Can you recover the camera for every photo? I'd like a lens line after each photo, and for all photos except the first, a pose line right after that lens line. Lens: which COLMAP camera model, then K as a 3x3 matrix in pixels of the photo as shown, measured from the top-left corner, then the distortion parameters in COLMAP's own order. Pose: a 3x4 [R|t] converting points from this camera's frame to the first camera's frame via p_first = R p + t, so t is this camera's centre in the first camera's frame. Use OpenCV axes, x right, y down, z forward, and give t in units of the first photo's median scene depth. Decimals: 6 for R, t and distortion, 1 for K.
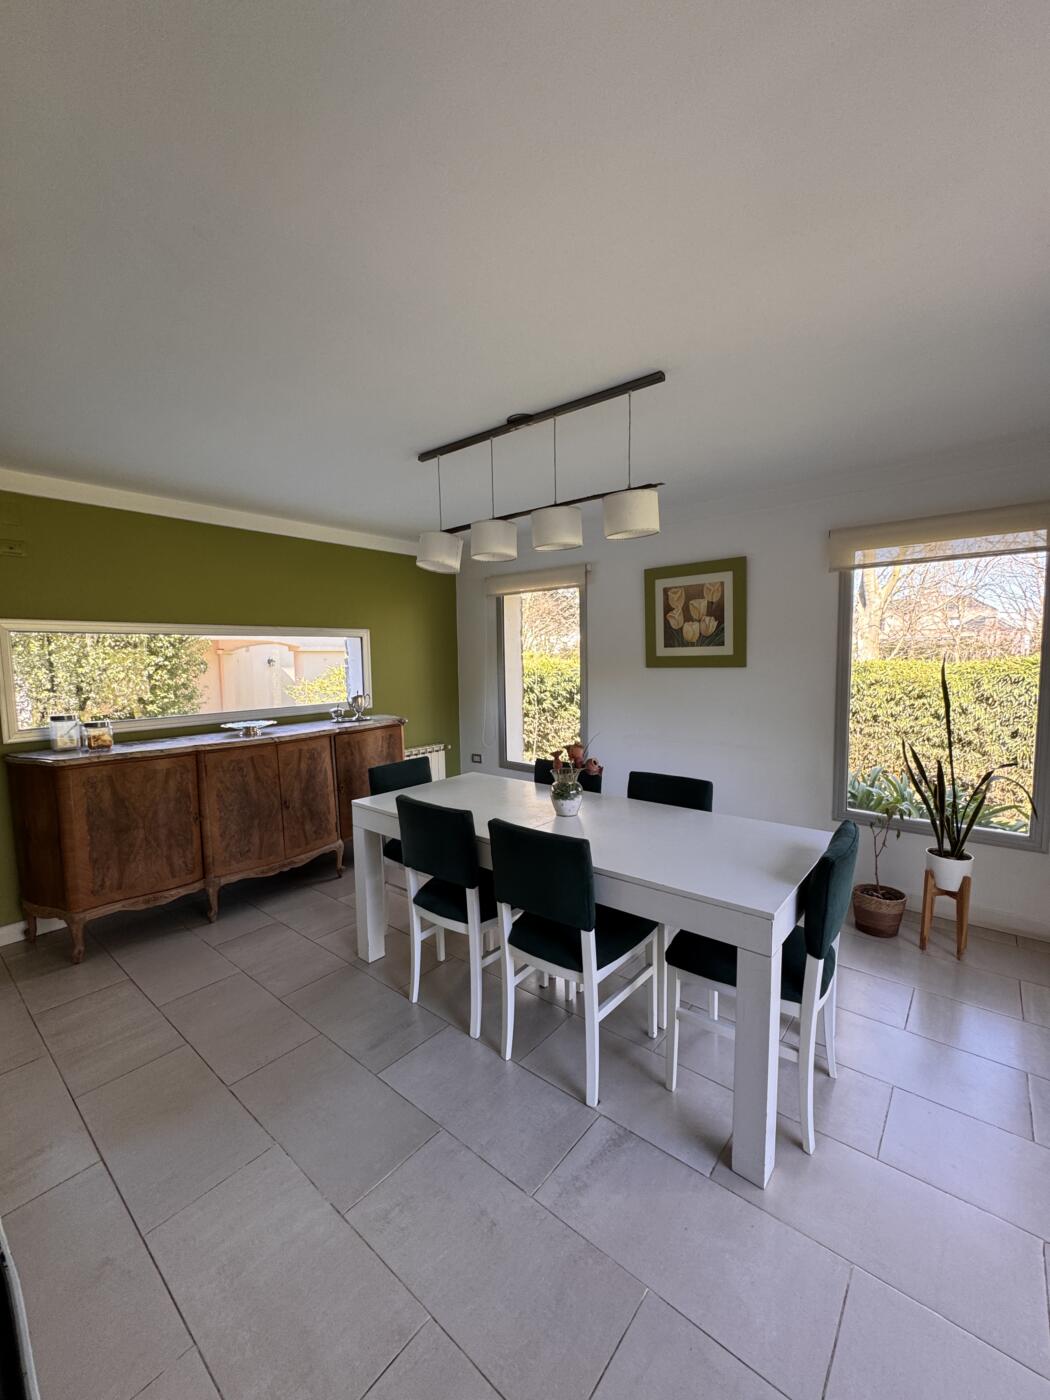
lens RADIAL K [[558.5, 0, 521.2], [0, 558.5, 704.1], [0, 0, 1]] dist [-0.003917, 0.001197]
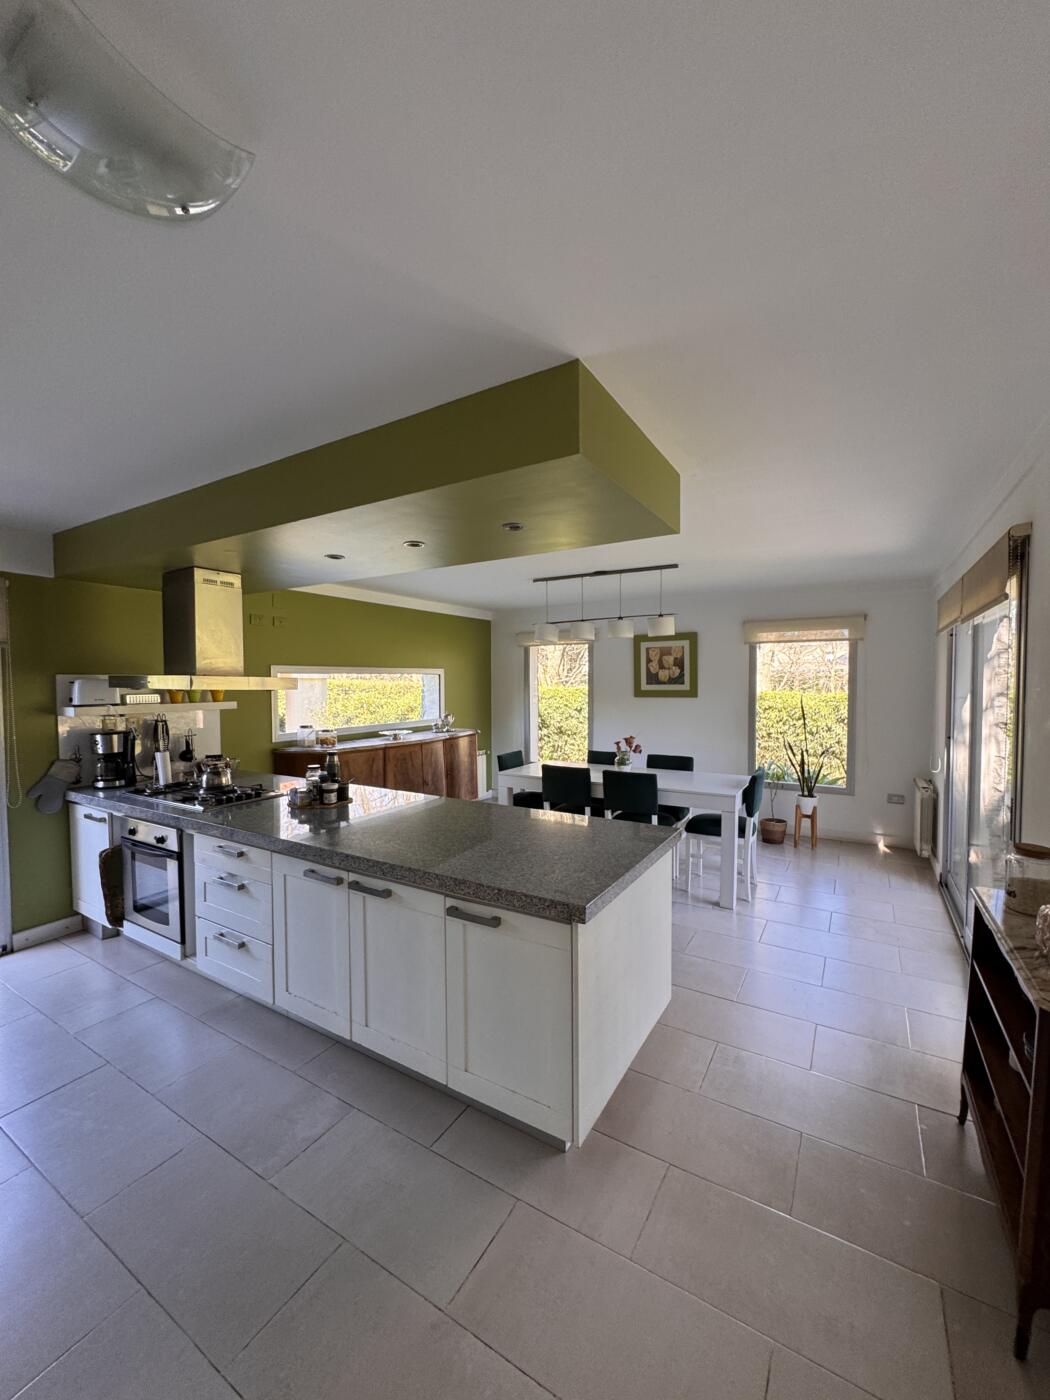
lens RADIAL K [[558.5, 0, 526.6], [0, 558.5, 702.1], [0, 0, 1]] dist [-0.003917, 0.001197]
pose [[0.987619, 0.006714, 0.156725, -0.365450], [0.000714, 0.998881, -0.047291, 0.025095], [-0.156868, 0.046817, 0.986509, -0.566073]]
